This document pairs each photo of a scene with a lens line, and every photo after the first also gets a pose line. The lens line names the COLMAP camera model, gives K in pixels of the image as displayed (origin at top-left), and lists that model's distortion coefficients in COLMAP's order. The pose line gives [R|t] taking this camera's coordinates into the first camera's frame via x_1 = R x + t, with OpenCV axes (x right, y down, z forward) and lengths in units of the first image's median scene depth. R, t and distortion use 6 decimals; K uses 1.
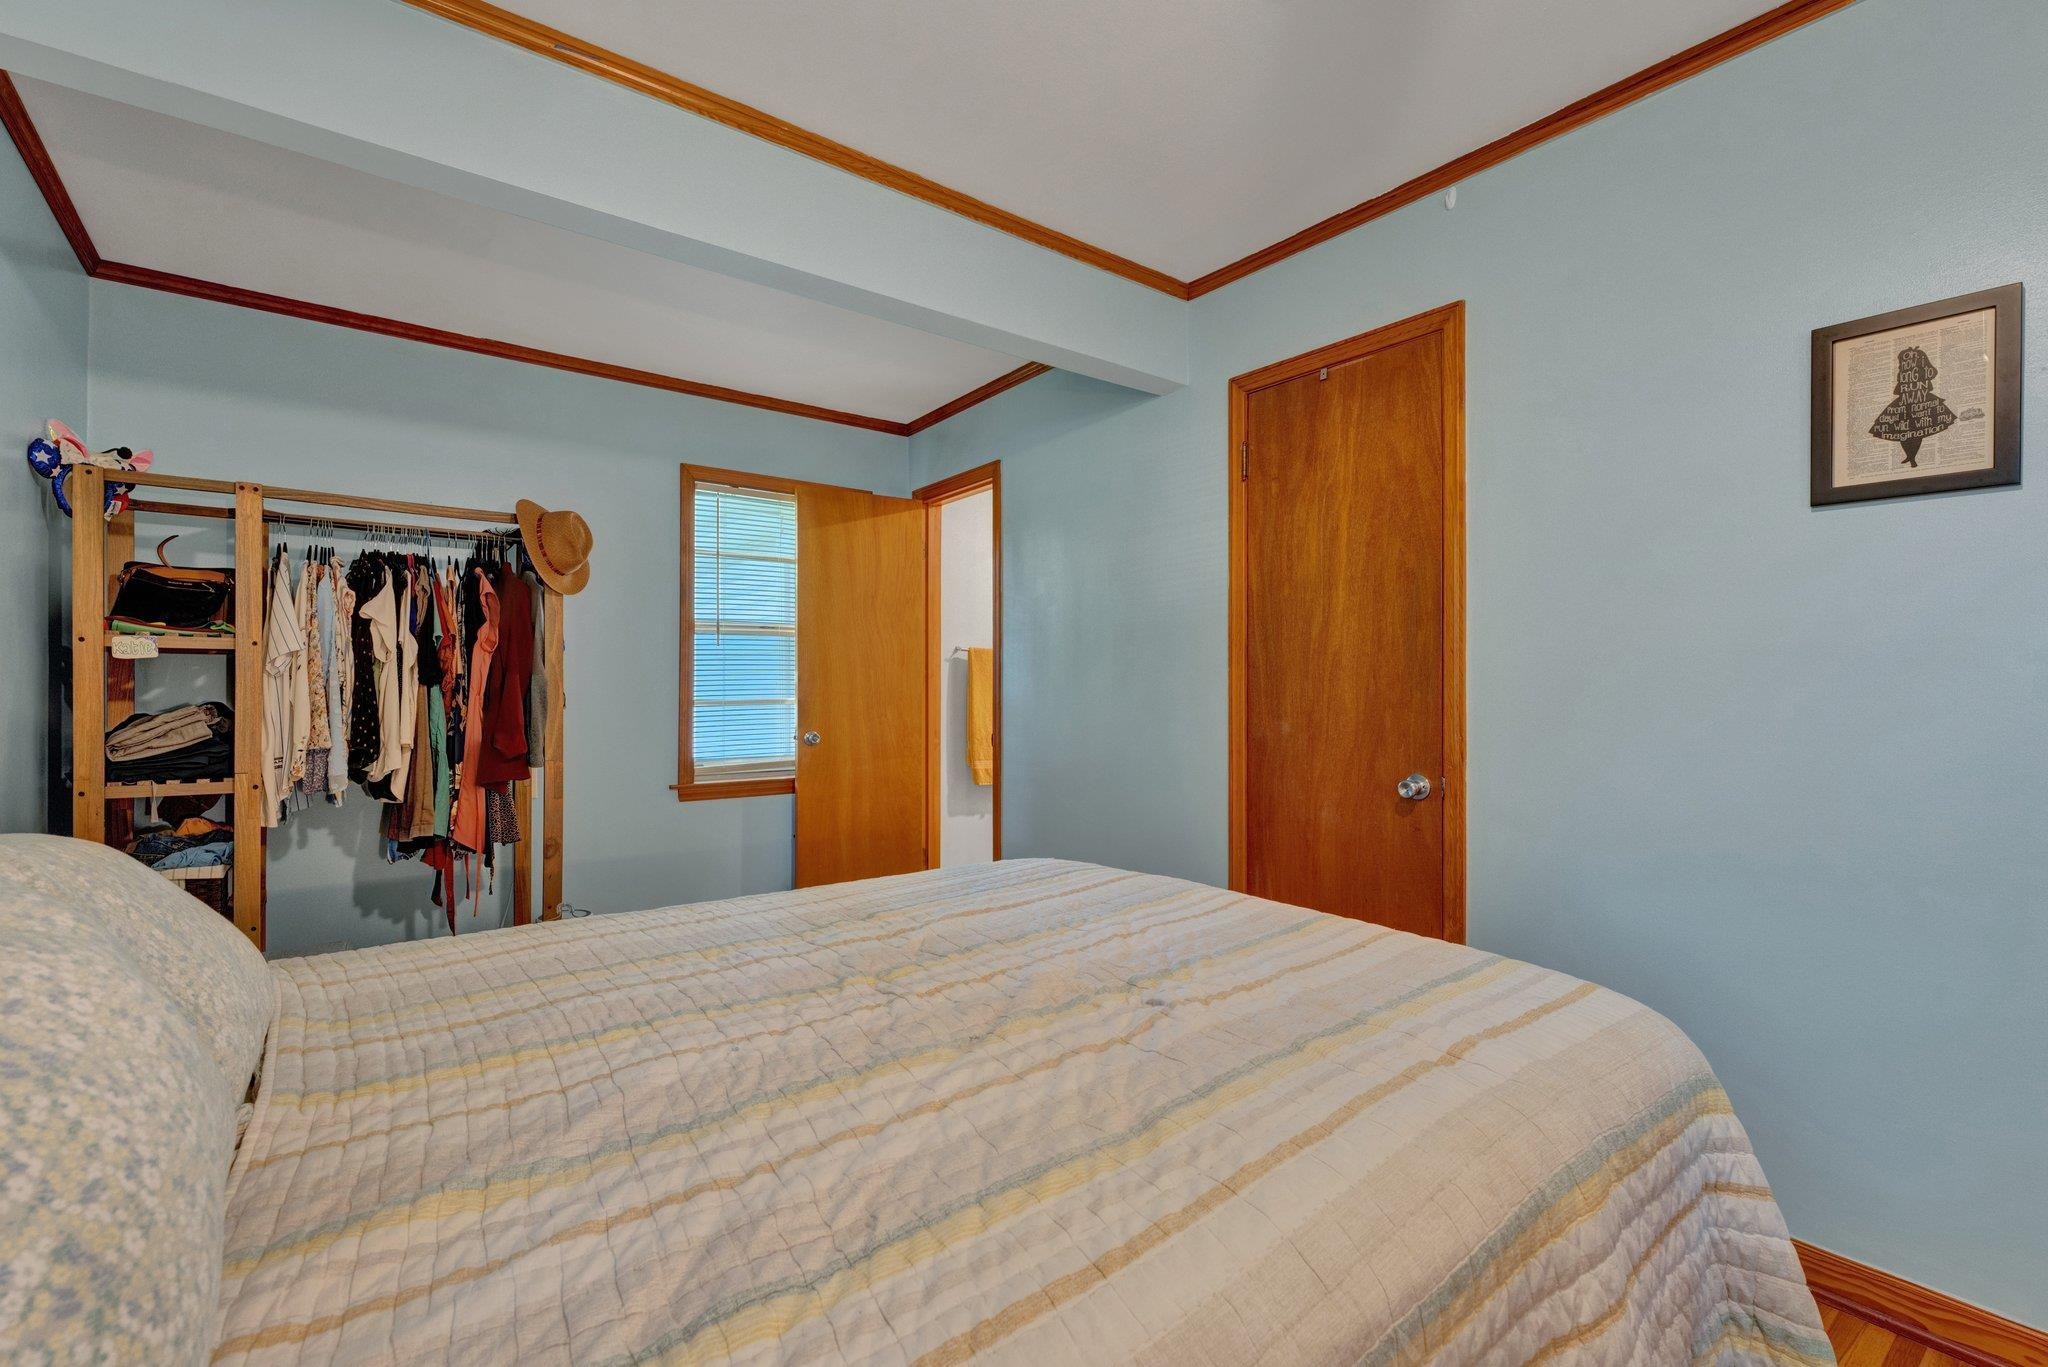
lens RADIAL K [[905.1, 0, 1024.0], [0, 905.1, 683.5], [0, 0, 1]] dist [0.001164, 0.000322]
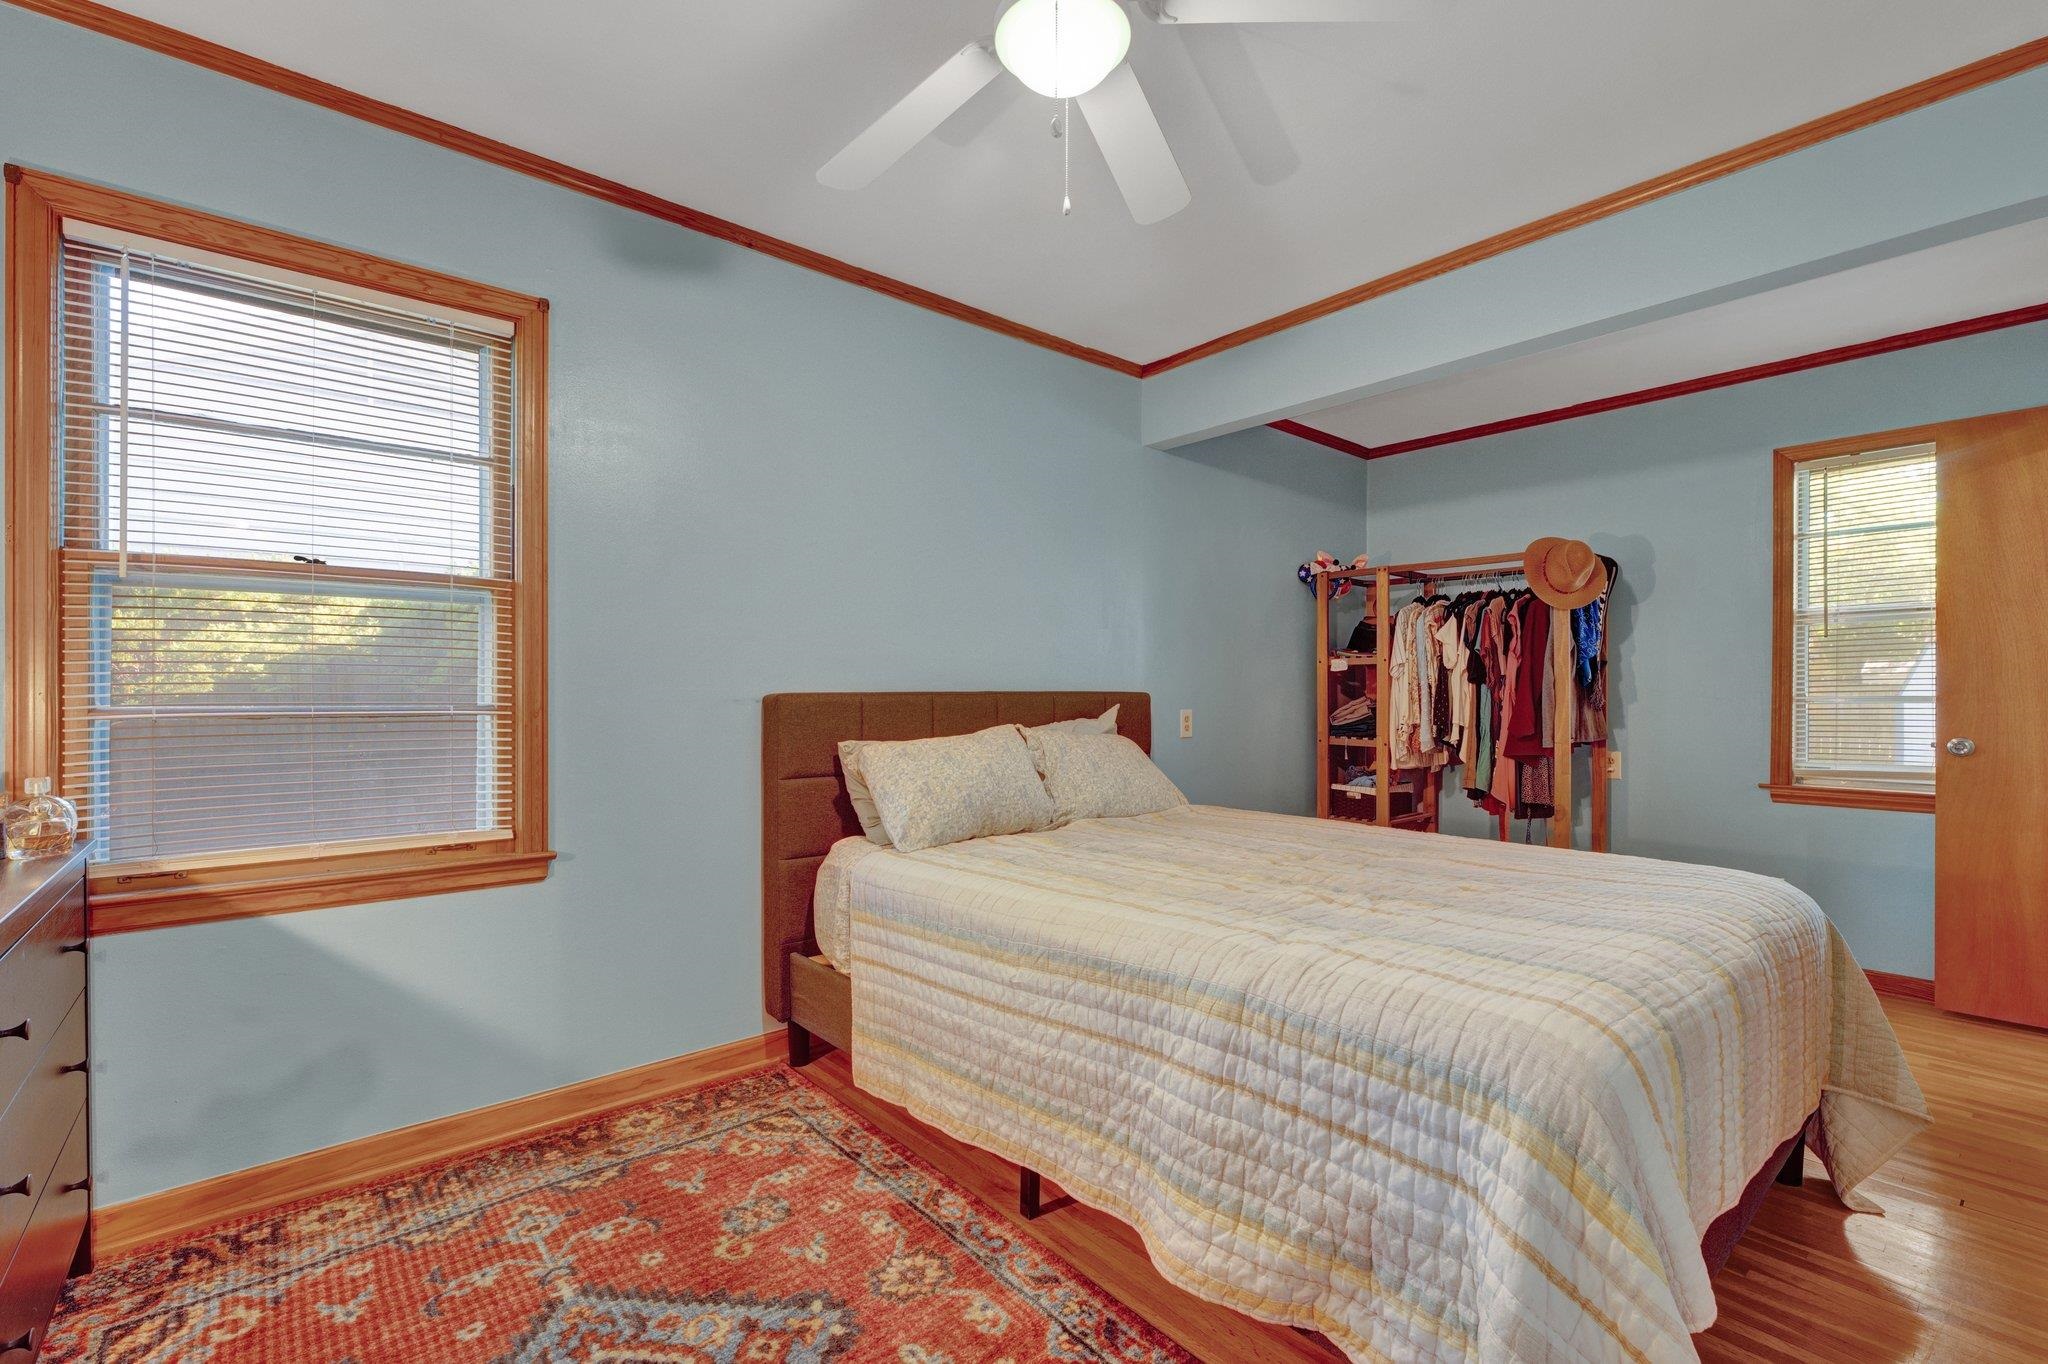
lens RADIAL K [[899.4, 0, 1026.2], [0, 899.4, 715.0], [0, 0, 1]] dist [-0.000461, -0.000181]
pose [[0.052017, 0.019857, -0.998449, 0.723119], [0.005645, 0.999780, 0.020178, 0.019211], [0.998630, -0.006686, 0.051894, 0.216720]]
